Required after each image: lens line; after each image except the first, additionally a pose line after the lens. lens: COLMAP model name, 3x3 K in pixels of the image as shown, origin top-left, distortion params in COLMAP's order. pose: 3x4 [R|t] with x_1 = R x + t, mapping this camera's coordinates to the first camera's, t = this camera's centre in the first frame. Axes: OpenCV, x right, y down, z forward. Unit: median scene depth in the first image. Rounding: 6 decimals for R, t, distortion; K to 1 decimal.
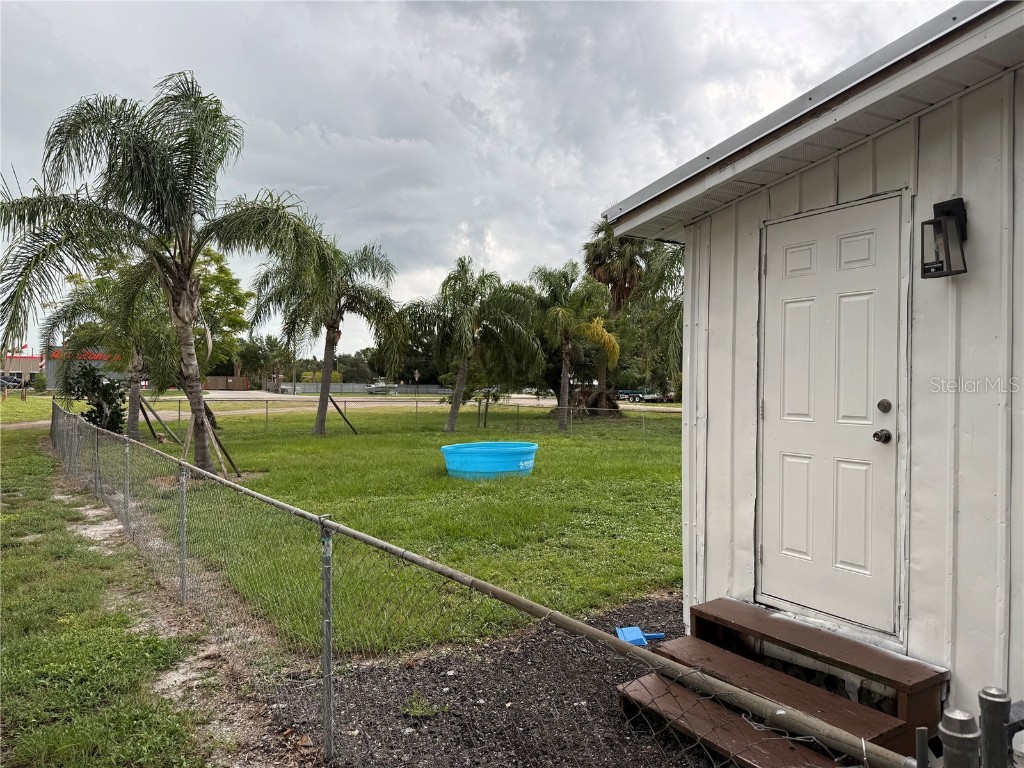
lens RADIAL K [[738.7, 0, 519.3], [0, 738.7, 387.3], [0, 0, 1]] dist [0.133540, -0.186000]
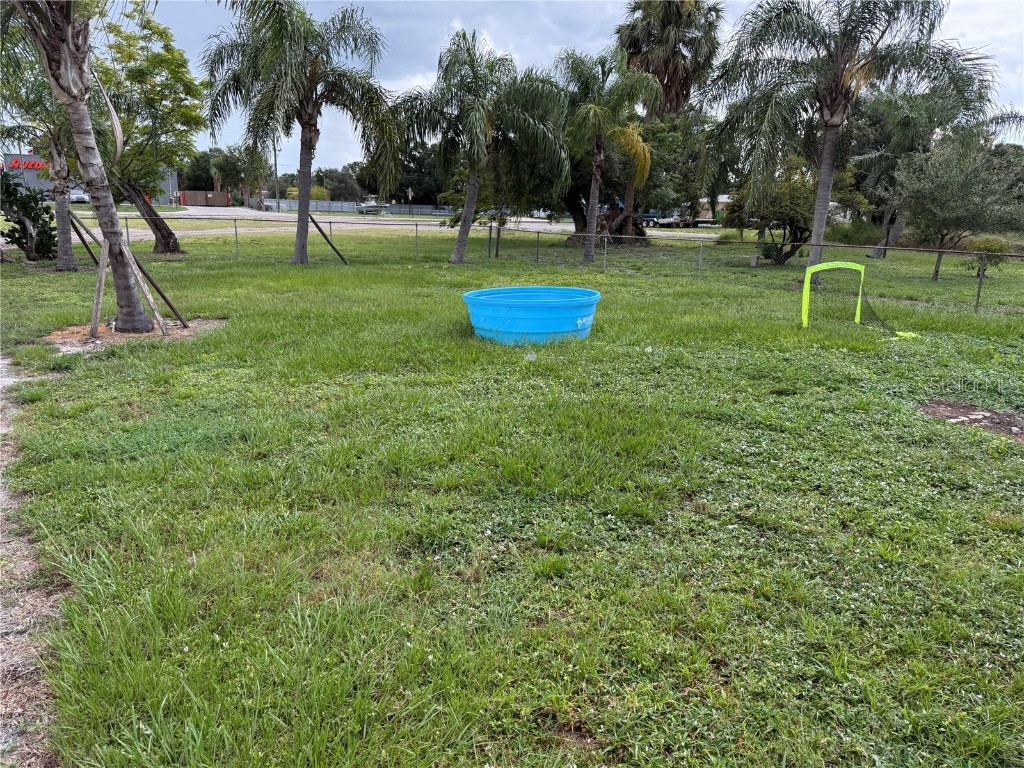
lens RADIAL K [[738.7, 0, 519.3], [0, 738.7, 387.3], [0, 0, 1]] dist [0.133540, -0.186000]
pose [[0.999899, 0.011105, 0.008823, -0.028074], [-0.012853, 0.972500, 0.232549, 0.000817], [-0.005998, -0.232639, 0.972545, 0.140487]]
